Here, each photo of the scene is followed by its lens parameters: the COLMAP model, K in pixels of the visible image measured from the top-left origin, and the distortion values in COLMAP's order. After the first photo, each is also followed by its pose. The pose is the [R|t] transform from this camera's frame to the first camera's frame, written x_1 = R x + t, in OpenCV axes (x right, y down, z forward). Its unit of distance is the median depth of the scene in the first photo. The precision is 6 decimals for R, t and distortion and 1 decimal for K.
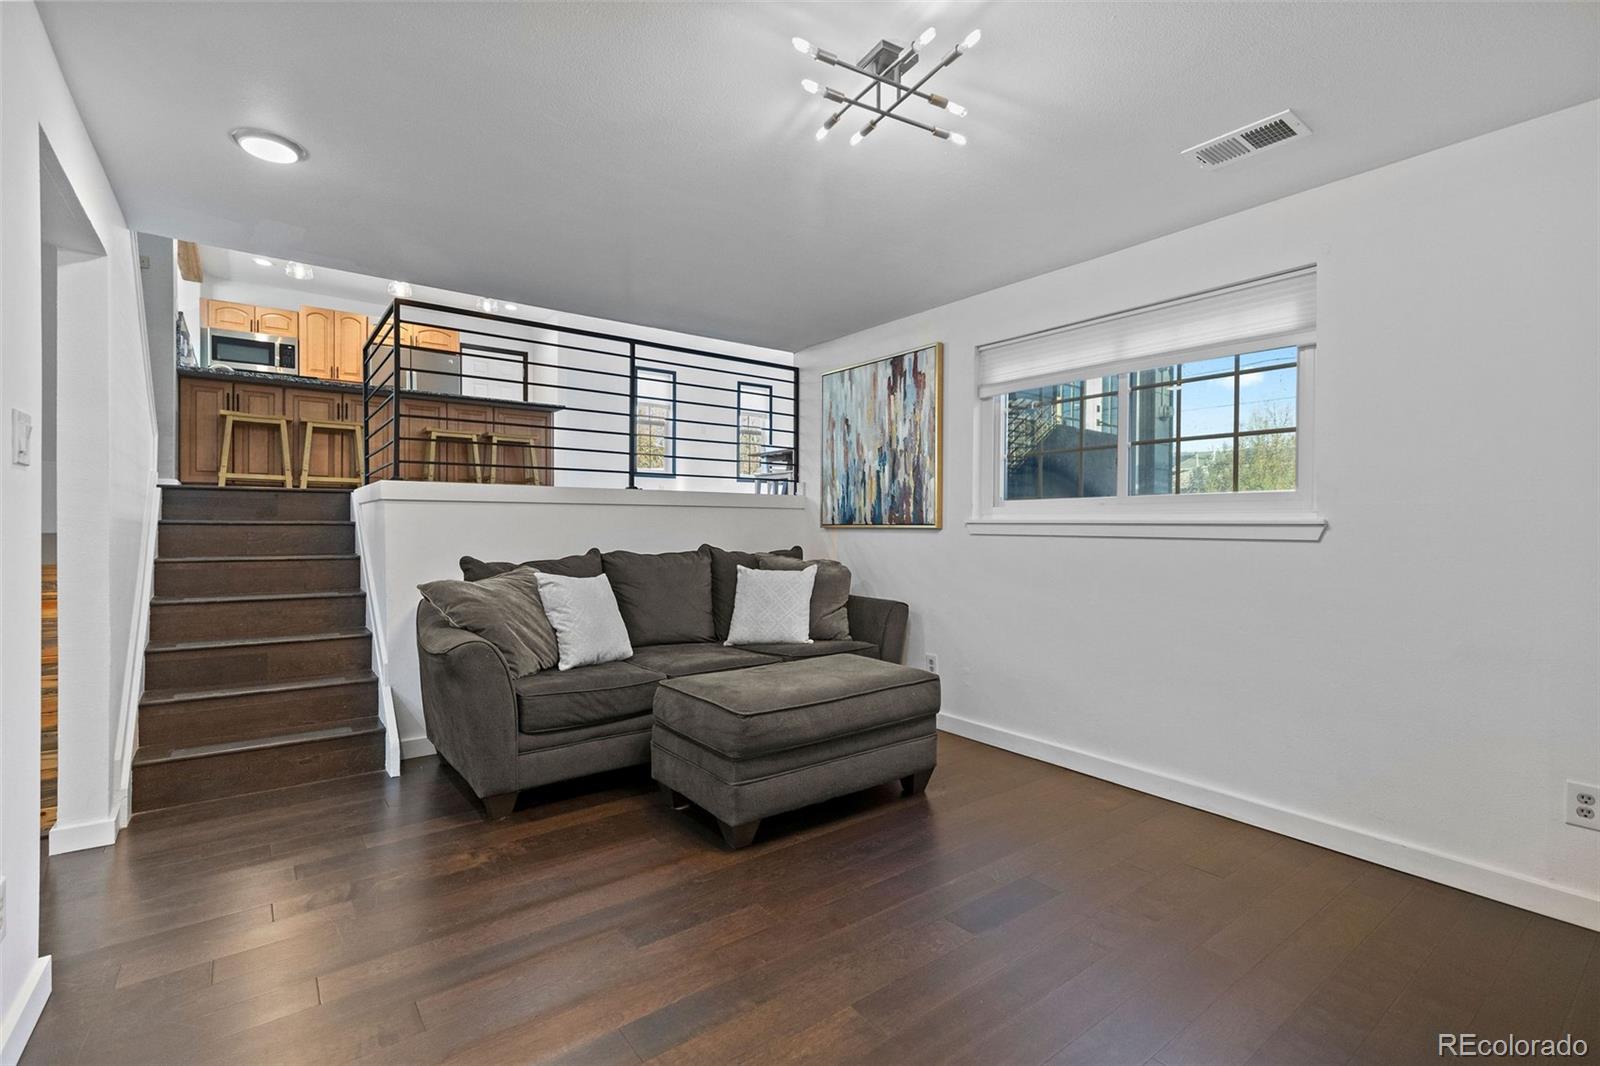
lens RADIAL K [[723.0, 0, 798.3], [0, 723.0, 522.1], [0, 0, 1]] dist [0.004357, -0.000083]
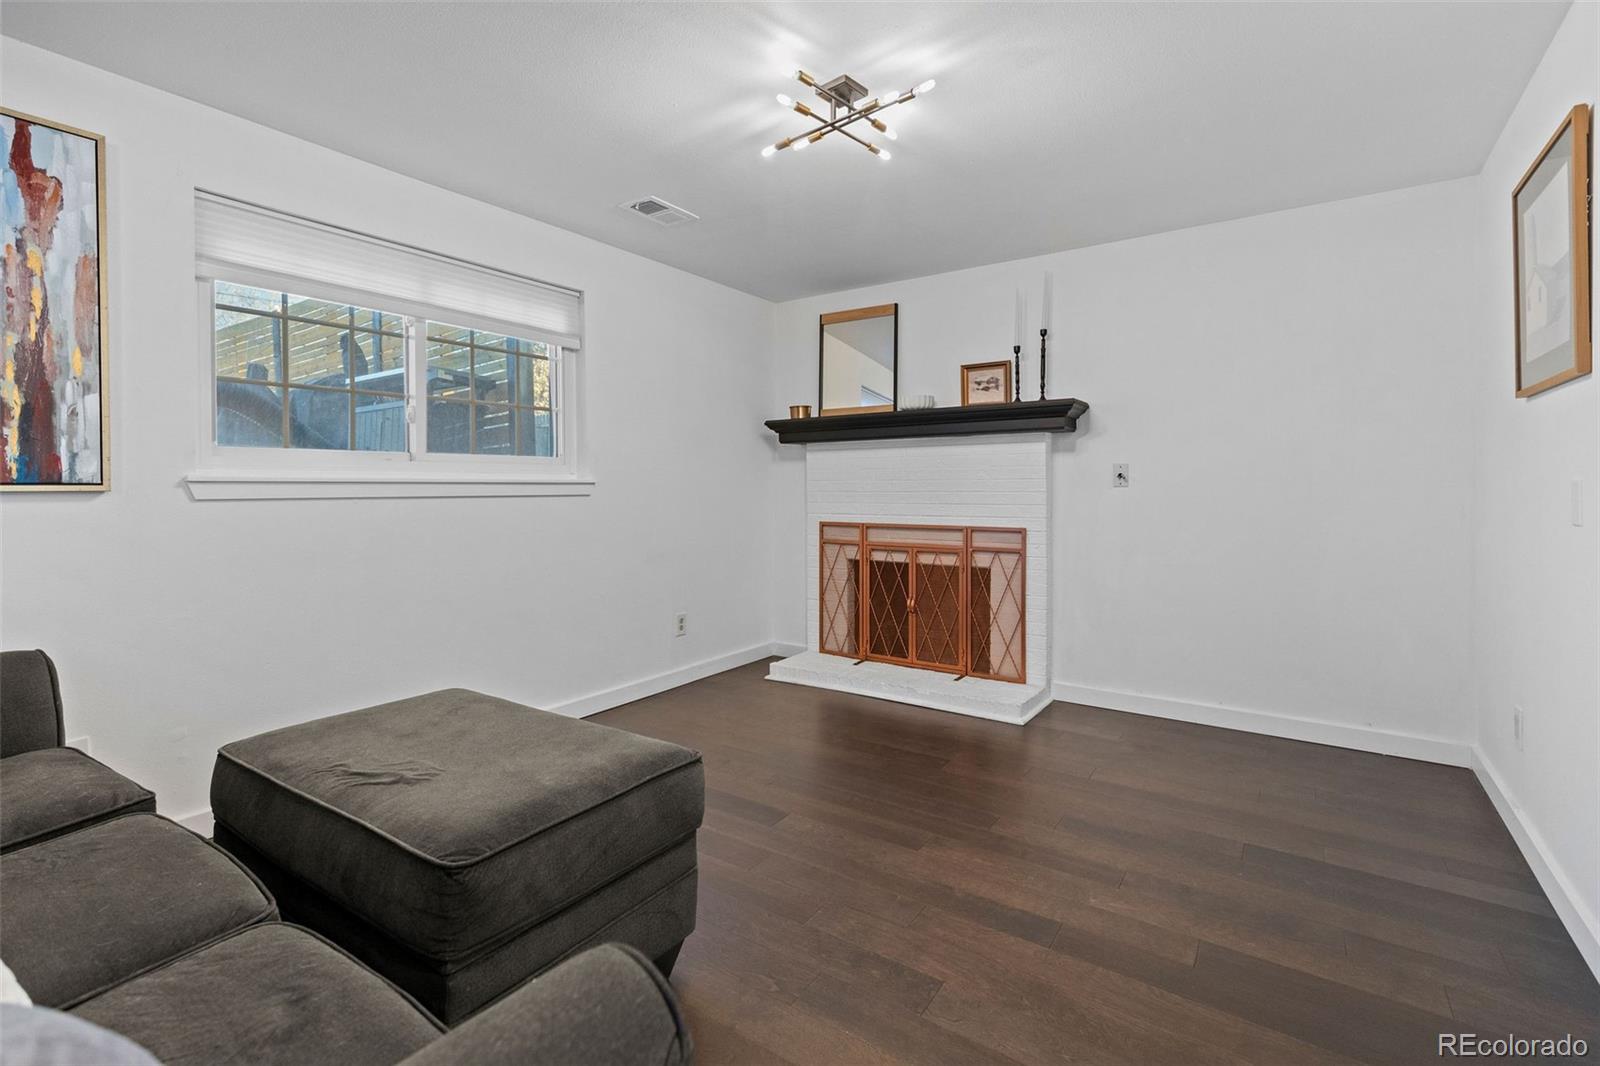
lens RADIAL K [[718.3, 0, 797.3], [0, 718.3, 509.7], [0, 0, 1]] dist [0.003983, -0.000072]
pose [[-0.319639, -0.029120, 0.947092, -0.467394], [-0.000528, 0.999533, 0.030554, 0.005498], [-0.947539, 0.009266, -0.319505, 0.688181]]
